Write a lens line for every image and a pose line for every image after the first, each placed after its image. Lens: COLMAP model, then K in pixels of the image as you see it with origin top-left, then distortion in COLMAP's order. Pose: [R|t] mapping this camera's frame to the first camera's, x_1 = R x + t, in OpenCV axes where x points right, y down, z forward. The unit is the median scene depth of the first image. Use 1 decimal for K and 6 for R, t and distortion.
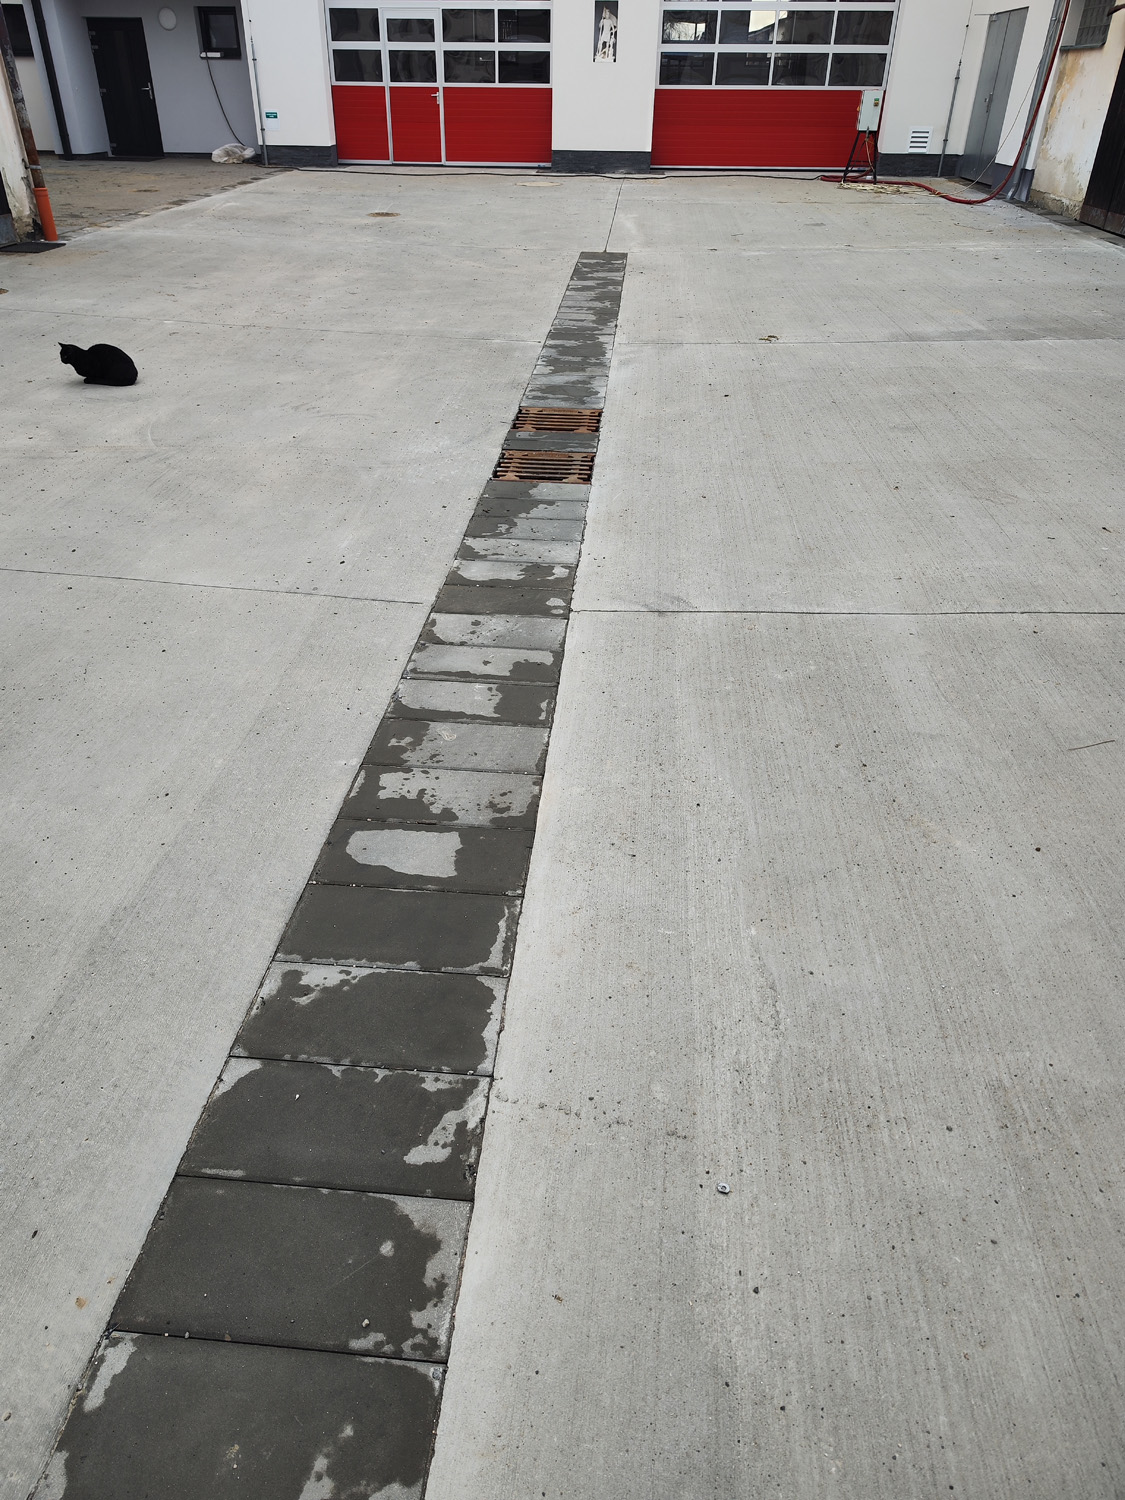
lens RADIAL K [[1014.2, 0, 549.7], [0, 1014.2, 758.8], [0, 0, 1]] dist [0.055364, -0.048236]
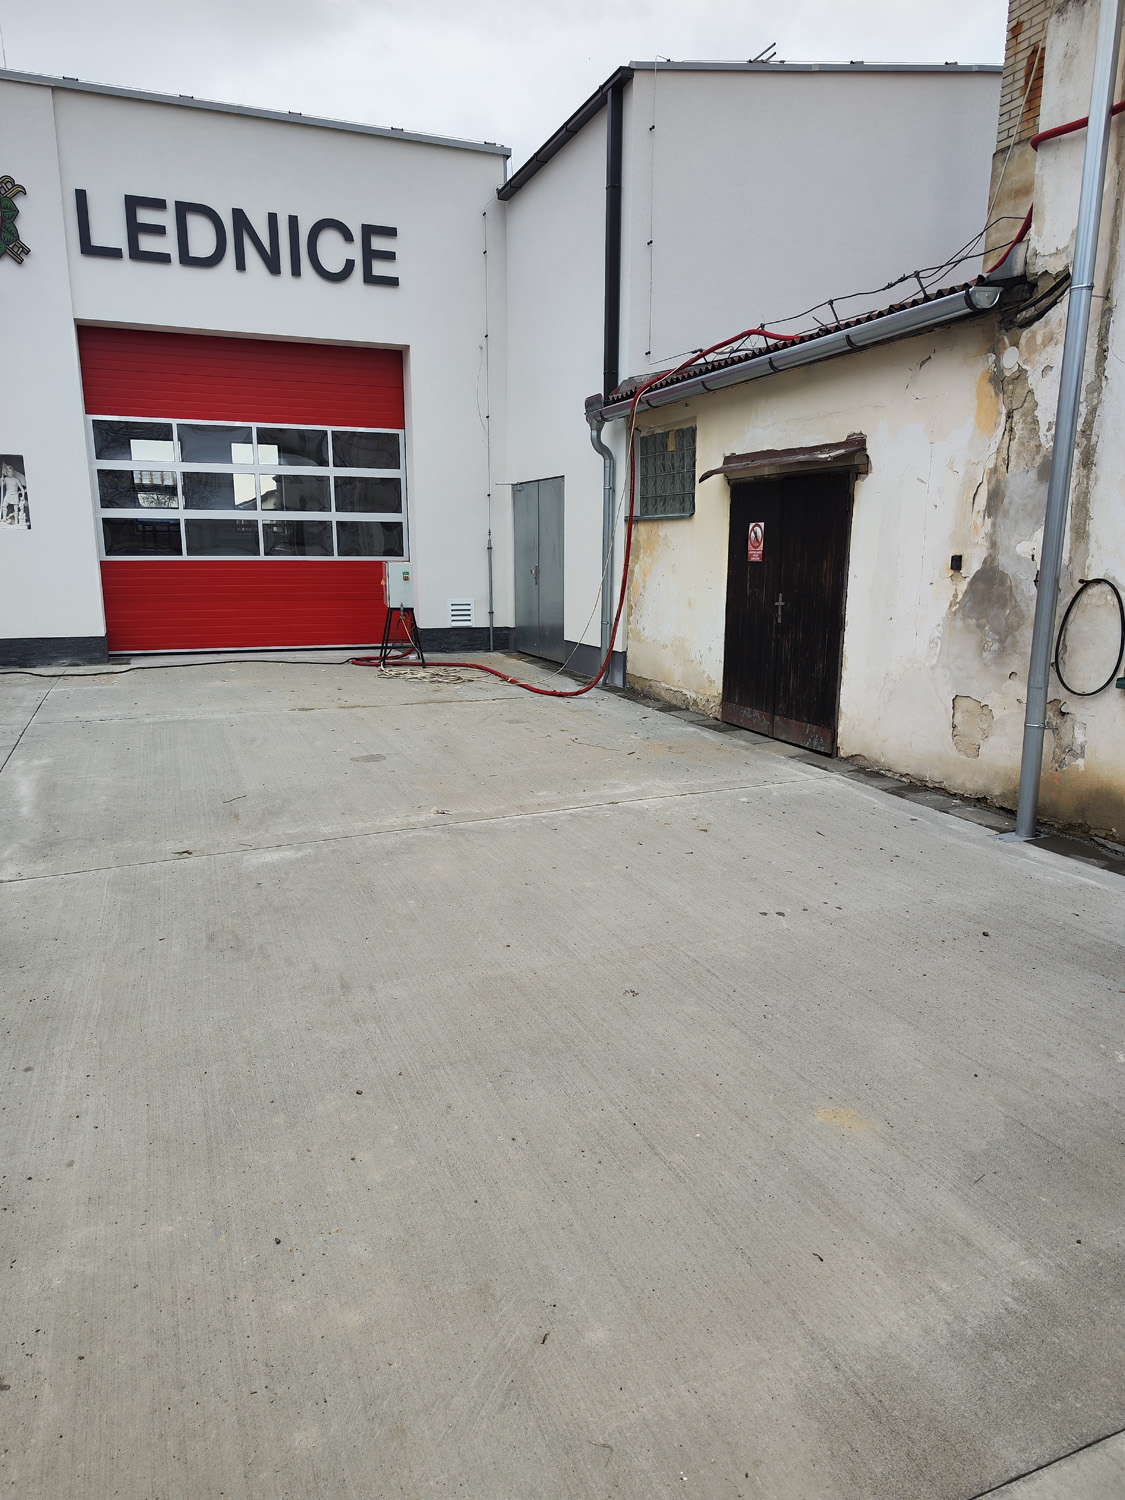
lens RADIAL K [[1008.1, 0, 577.9], [0, 1008.1, 794.7], [0, 0, 1]] dist [-0.004895, -0.004495]
pose [[0.894674, -0.108315, 0.433389, 0.081699], [0.244644, 0.930542, -0.272470, -0.231912], [-0.373774, 0.349798, 0.859031, 0.337662]]
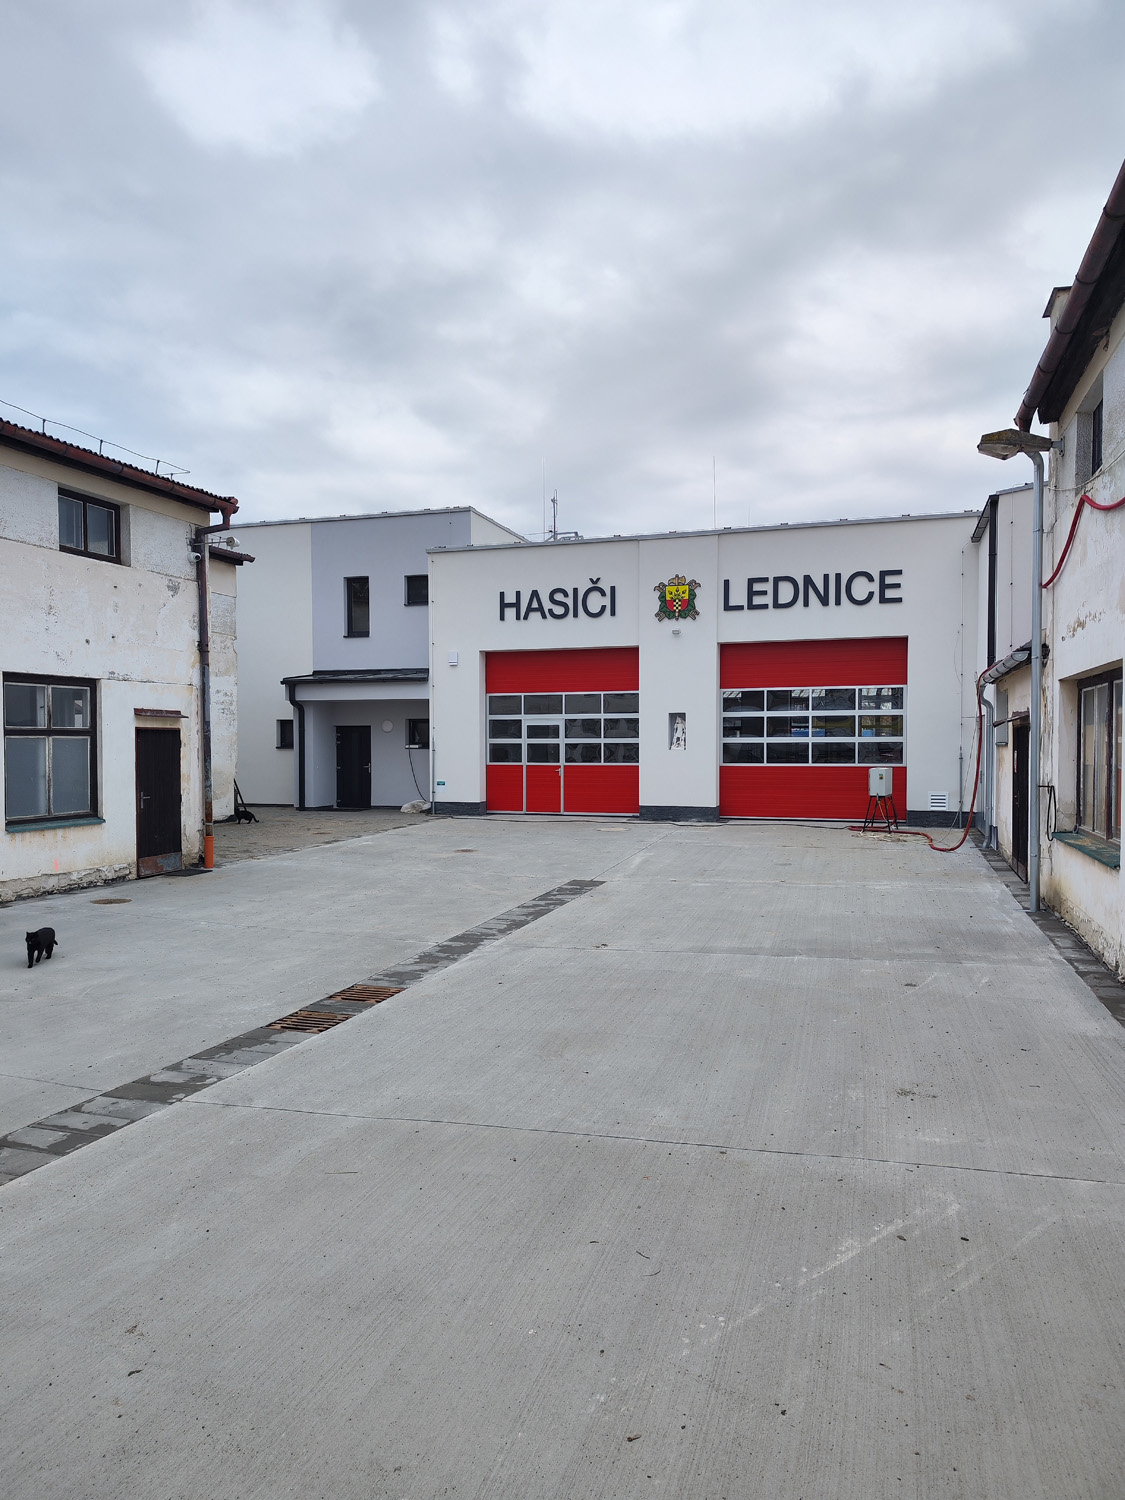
lens RADIAL K [[1014.2, 0, 549.7], [0, 1014.2, 758.8], [0, 0, 1]] dist [0.055364, -0.048236]
pose [[0.969797, -0.007661, -0.243795, 0.215262], [-0.123767, 0.845818, -0.518915, 0.035610], [0.210181, 0.533416, 0.819324, -0.105774]]
